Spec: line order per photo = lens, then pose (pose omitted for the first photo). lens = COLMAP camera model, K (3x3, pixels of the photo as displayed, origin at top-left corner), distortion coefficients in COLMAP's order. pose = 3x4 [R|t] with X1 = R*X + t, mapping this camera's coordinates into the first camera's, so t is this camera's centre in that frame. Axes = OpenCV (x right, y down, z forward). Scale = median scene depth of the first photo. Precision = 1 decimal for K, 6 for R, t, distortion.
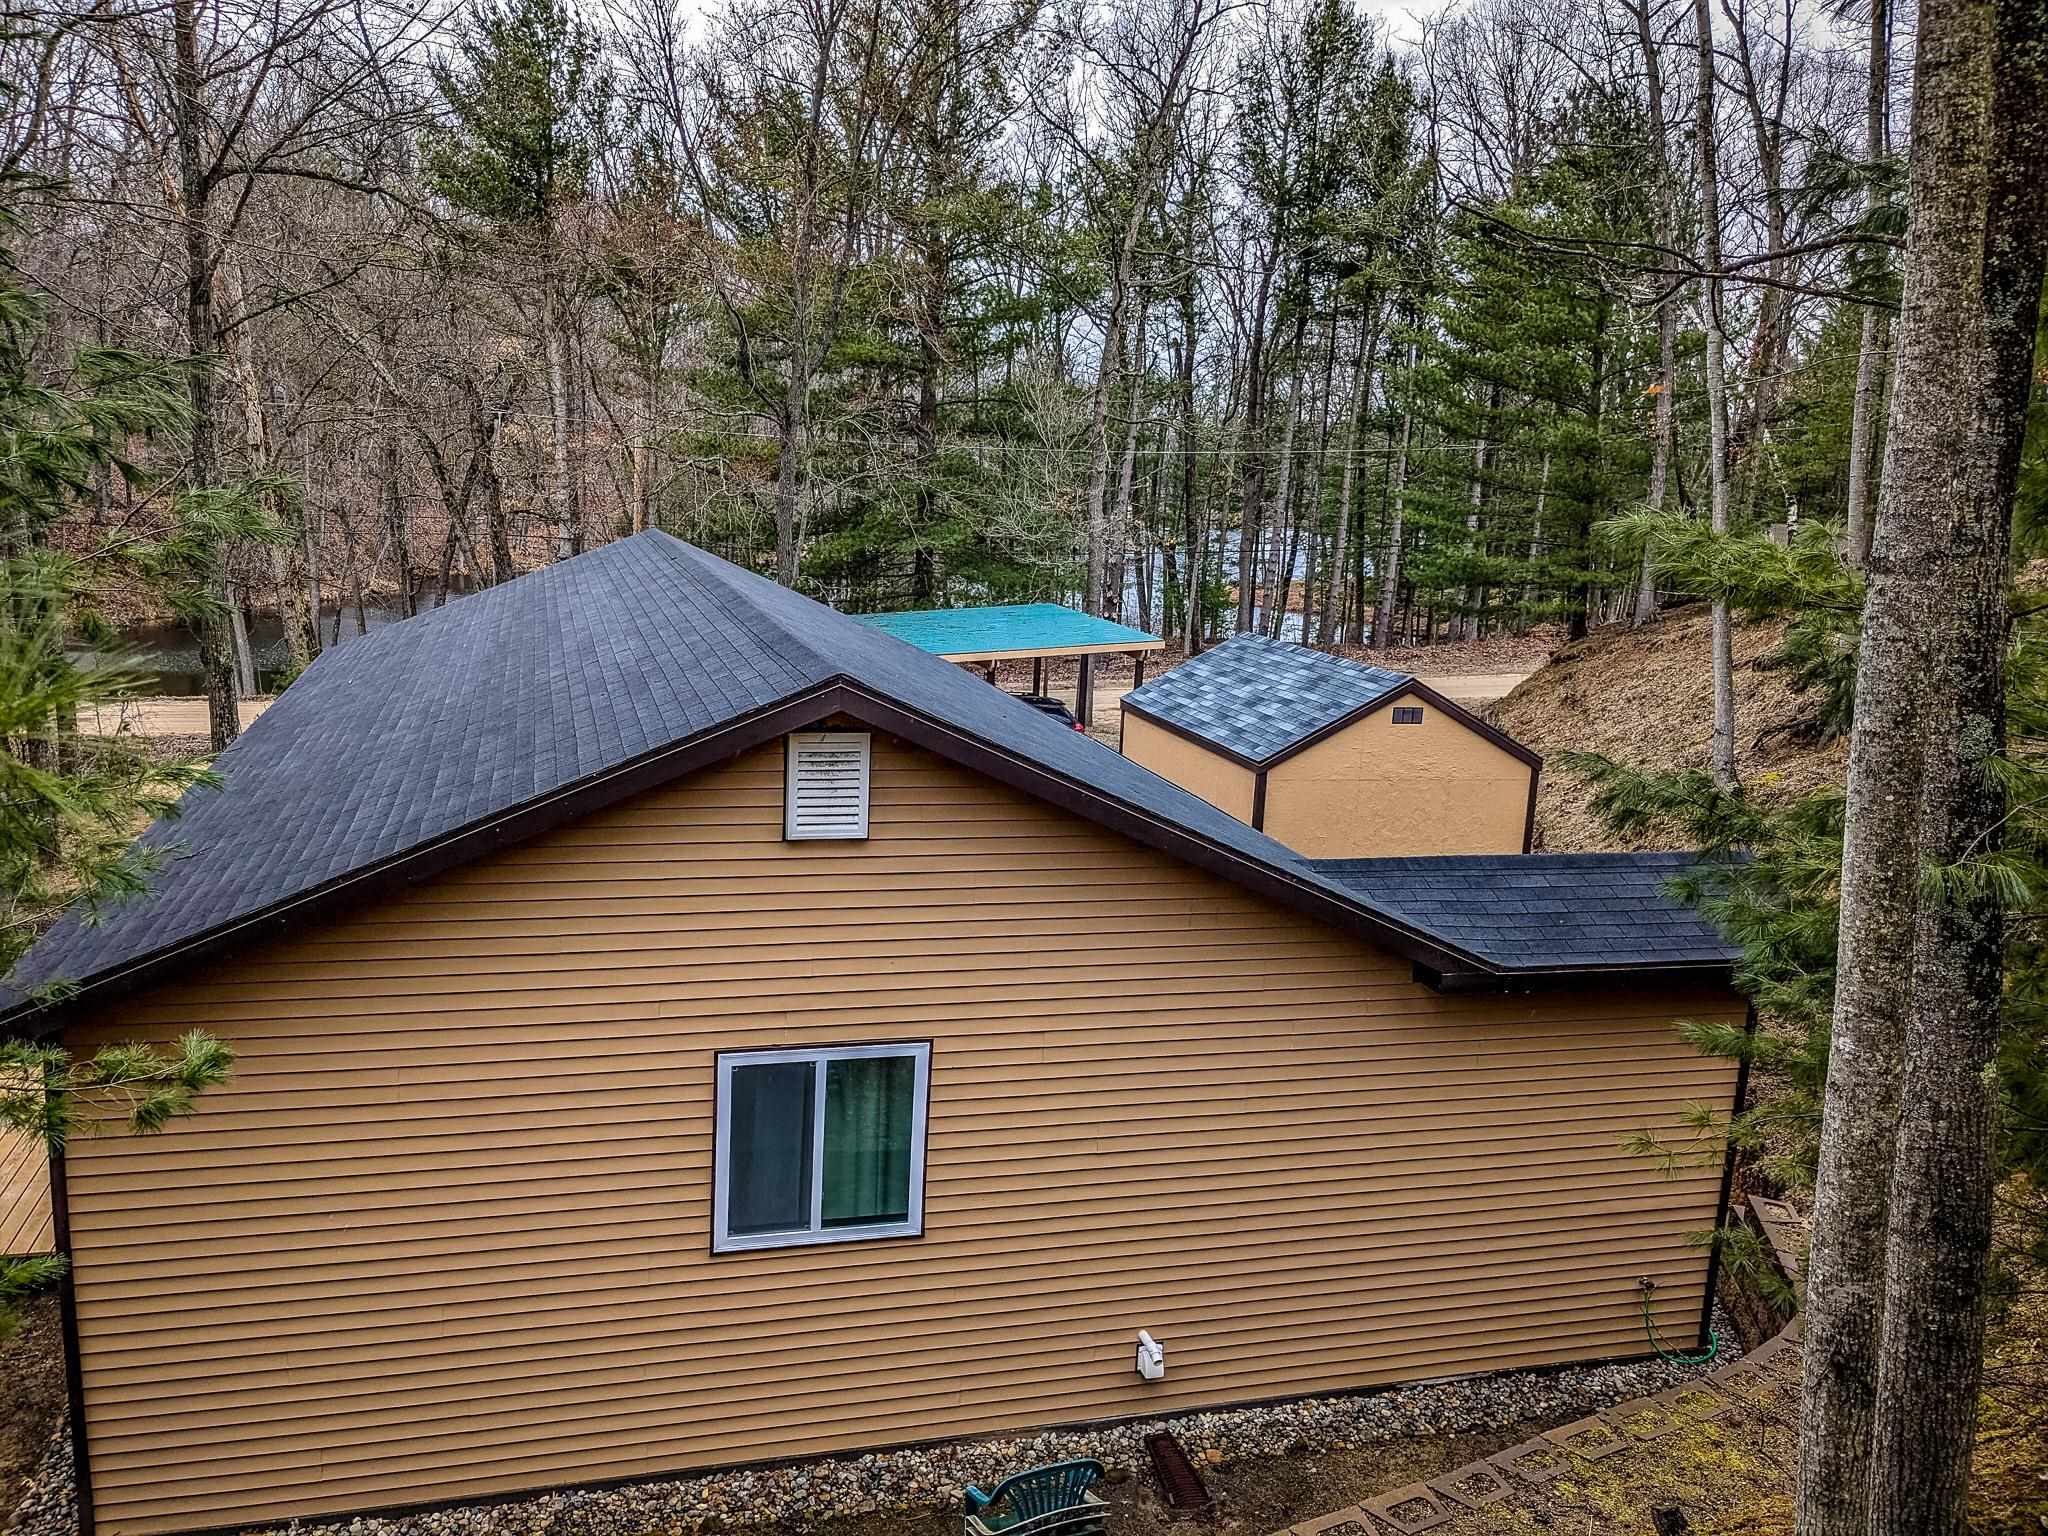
lens RADIAL K [[1635.2, 0, 1001.6], [0, 1635.2, 793.9], [0, 0, 1]] dist [0.031916, -0.058186]
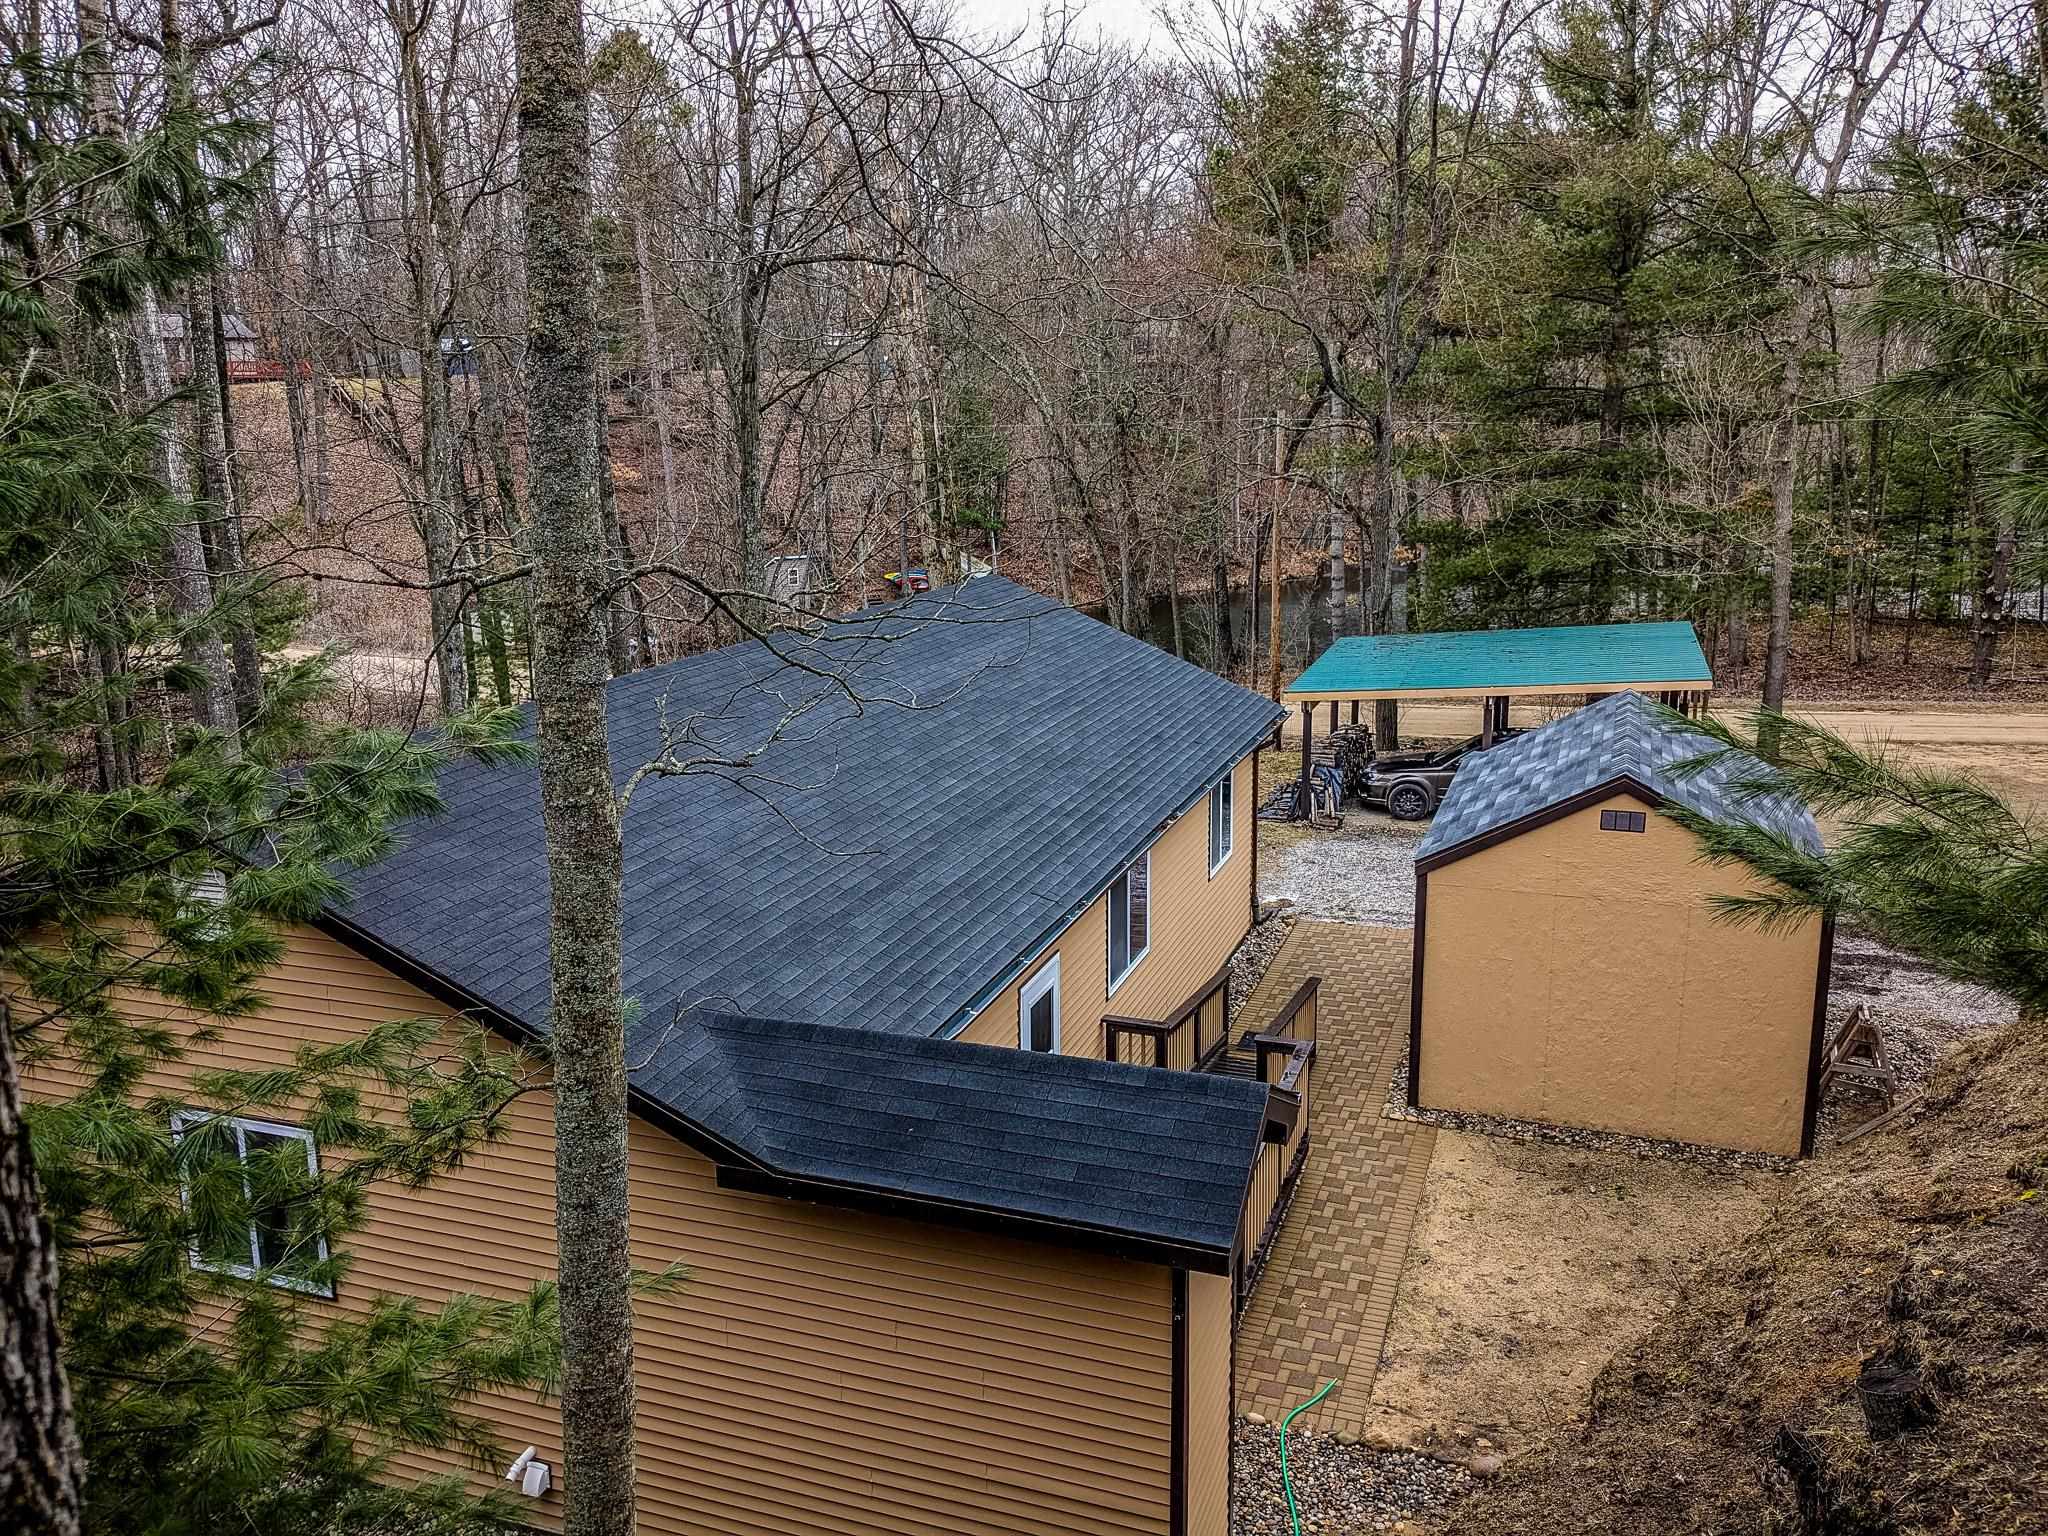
lens RADIAL K [[1627.6, 0, 1016.1], [0, 1627.6, 768.4], [0, 0, 1]] dist [0.040481, -0.084954]
pose [[0.813176, 0.068946, -0.577920, 0.985823], [-0.071502, 0.997271, 0.018366, -0.141857], [0.577610, 0.026387, 0.815887, 0.386660]]
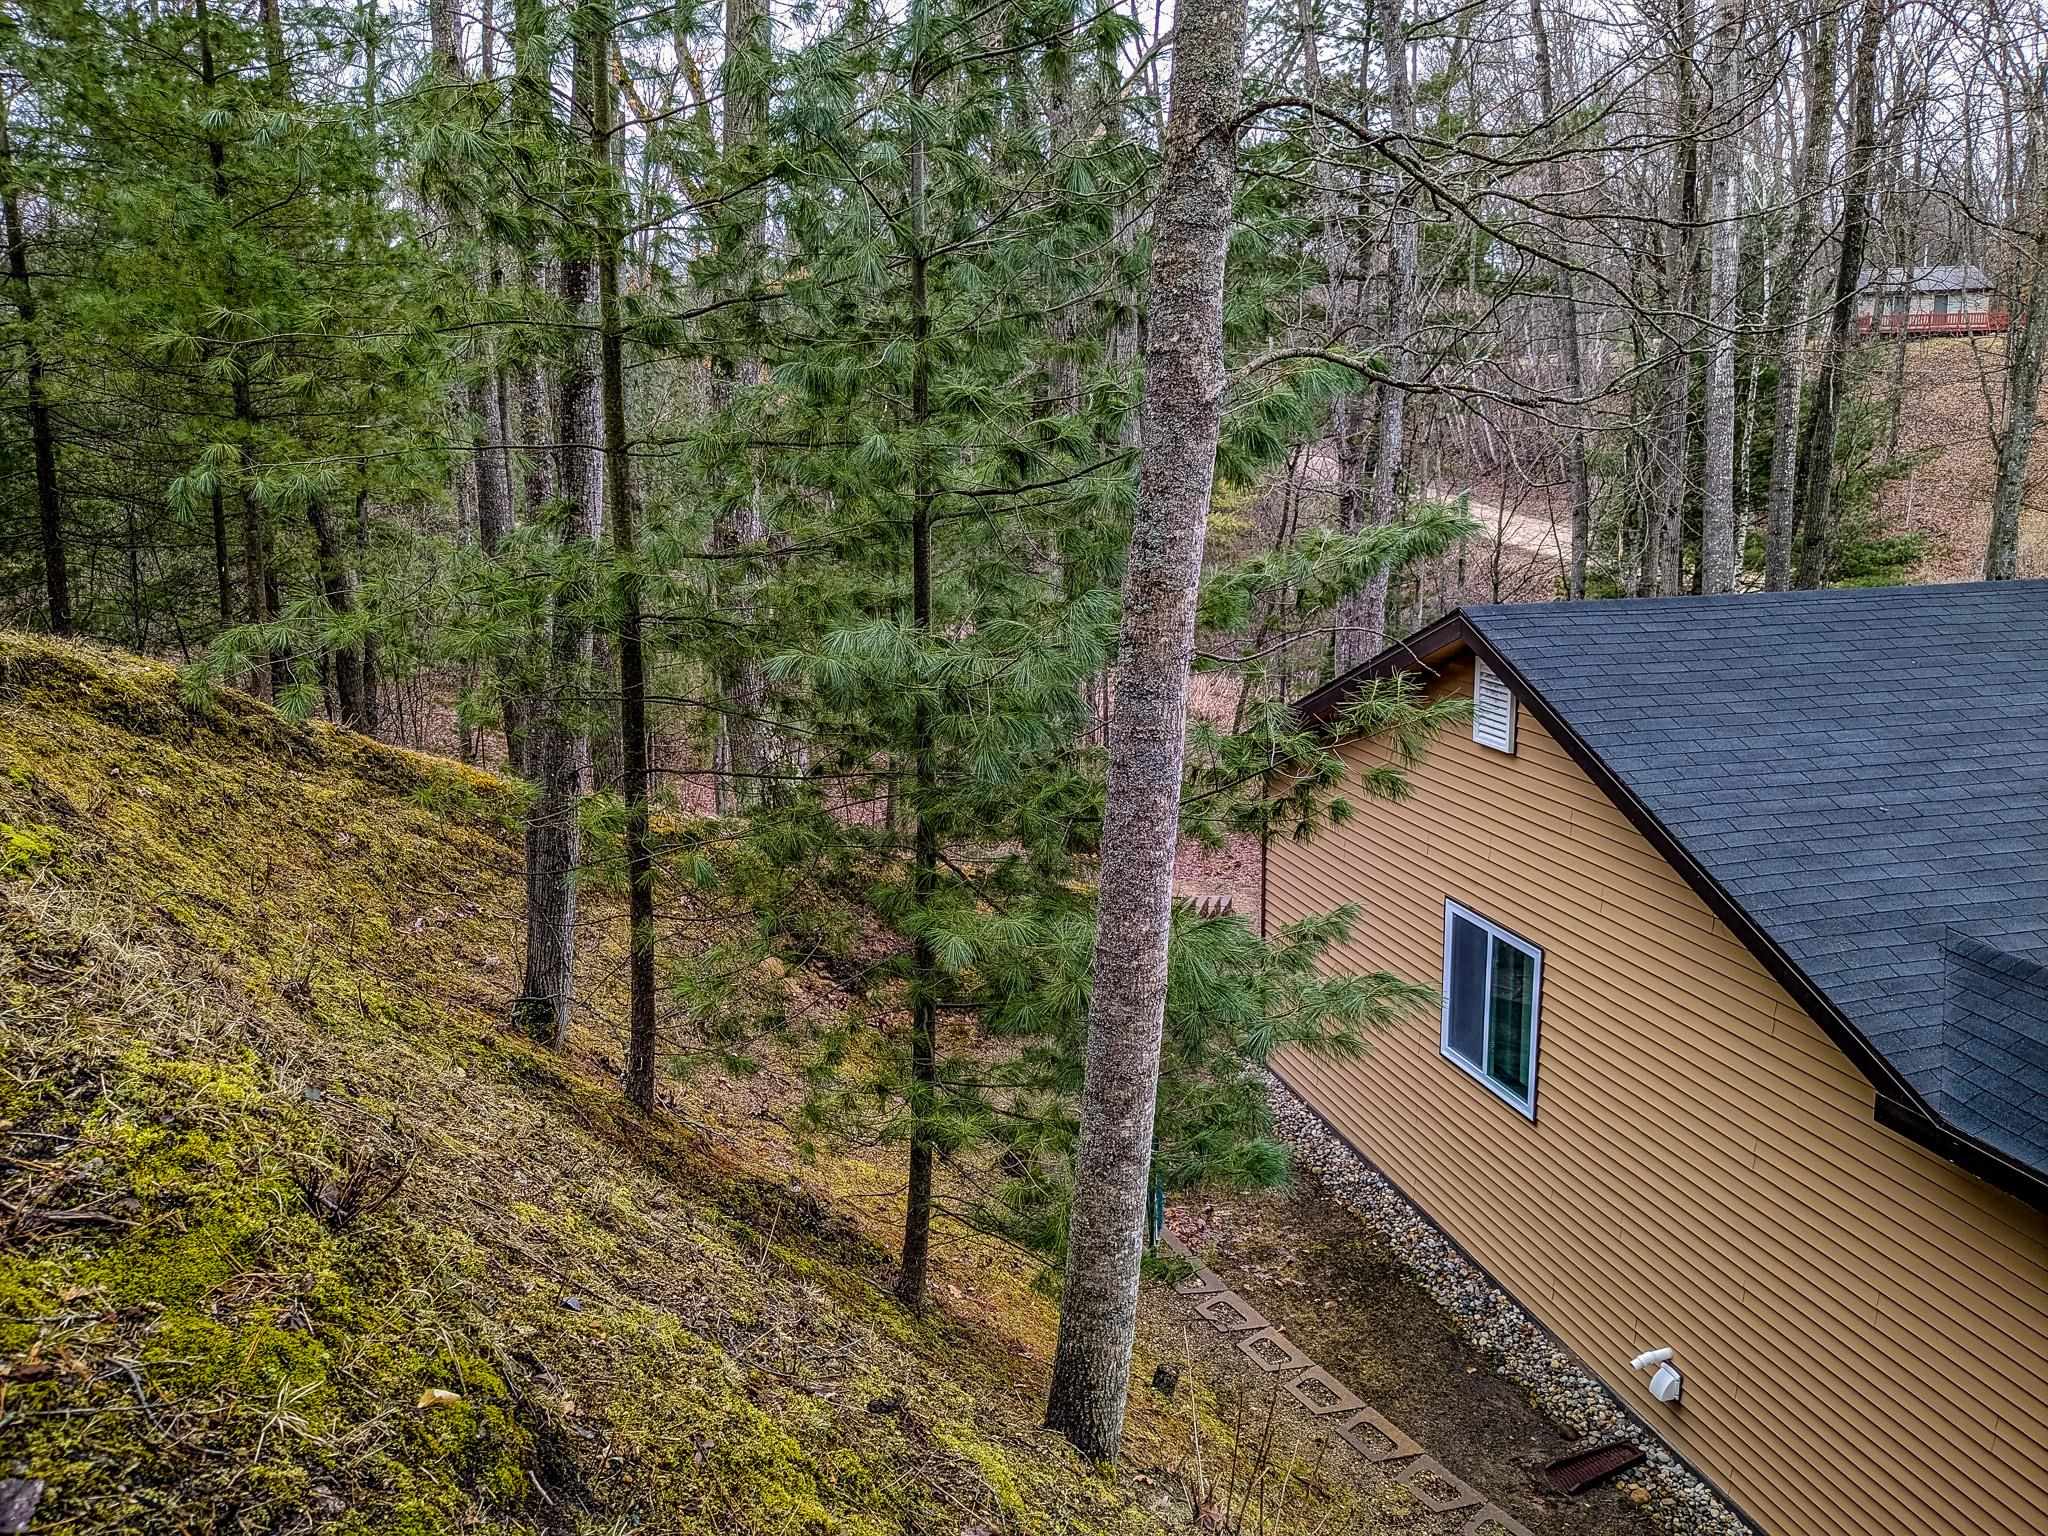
lens RADIAL K [[1627.6, 0, 1016.1], [0, 1627.6, 768.4], [0, 0, 1]] dist [0.040481, -0.084954]
pose [[-0.031458, 0.160951, -0.986461, 1.062362], [-0.195555, 0.966884, 0.163993, -0.084737], [0.980188, 0.198066, 0.001059, 0.612057]]
